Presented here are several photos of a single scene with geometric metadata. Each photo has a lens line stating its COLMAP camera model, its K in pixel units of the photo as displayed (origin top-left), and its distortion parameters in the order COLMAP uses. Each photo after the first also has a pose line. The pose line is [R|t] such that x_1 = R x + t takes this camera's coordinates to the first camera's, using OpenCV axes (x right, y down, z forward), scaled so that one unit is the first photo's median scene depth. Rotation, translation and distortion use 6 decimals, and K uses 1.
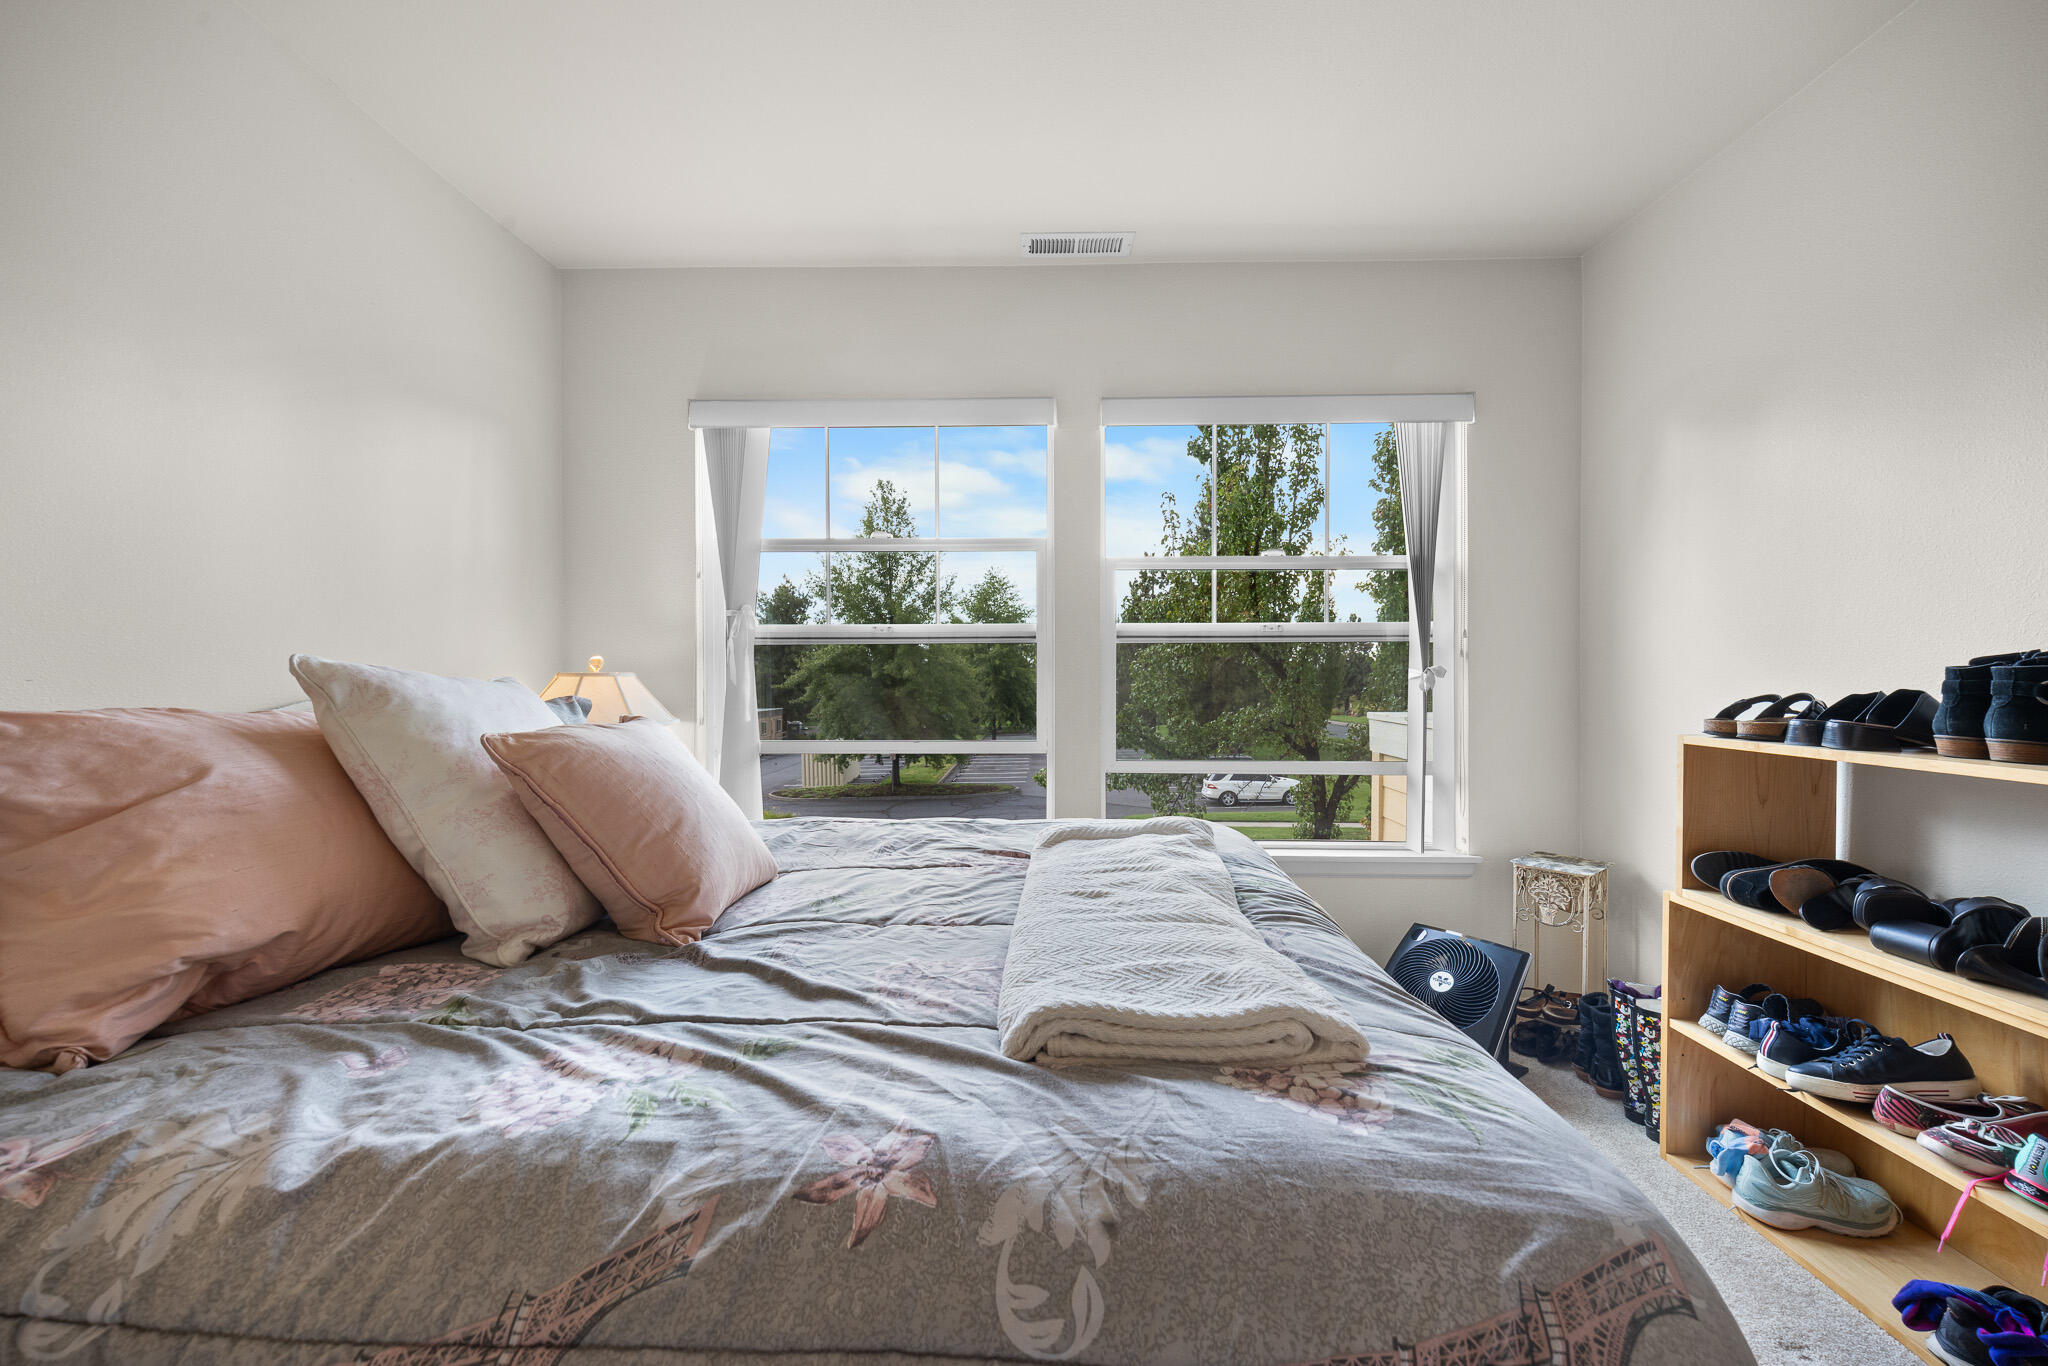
lens RADIAL K [[801.1, 0, 1029.5], [0, 801.1, 674.0], [0, 0, 1]] dist [-0.001740, -0.000127]
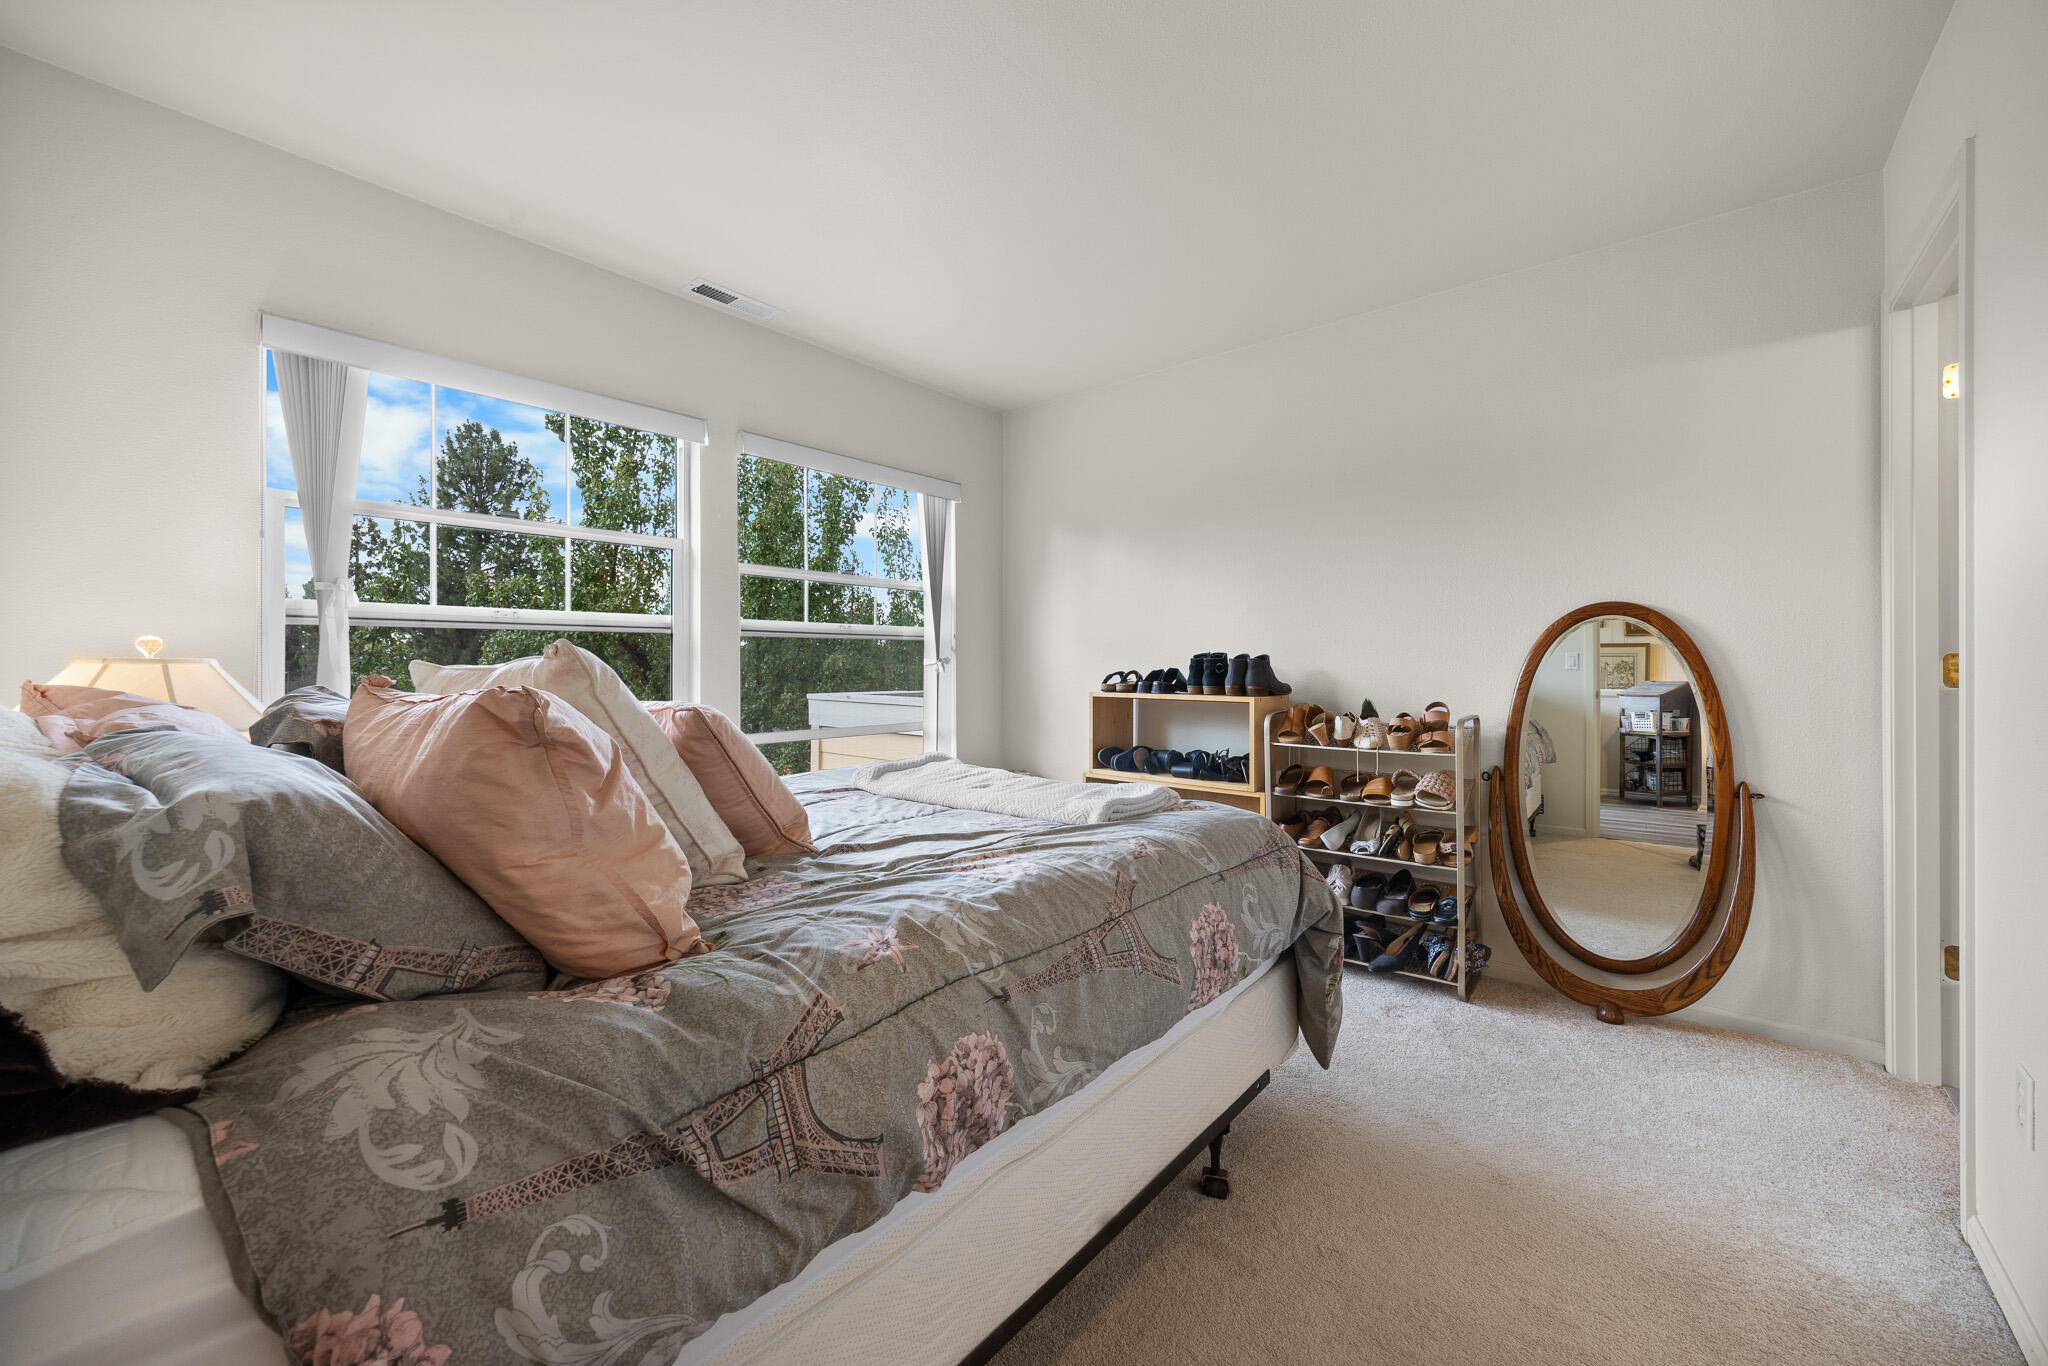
lens RADIAL K [[801.1, 0, 1024.2], [0, 801.1, 672.6], [0, 0, 1]] dist [-0.001740, -0.000127]
pose [[0.620054, -0.009380, 0.784503, -0.874623], [0.000221, 0.999931, 0.011781, 0.004453], [-0.784559, -0.007132, 0.620013, -0.114074]]
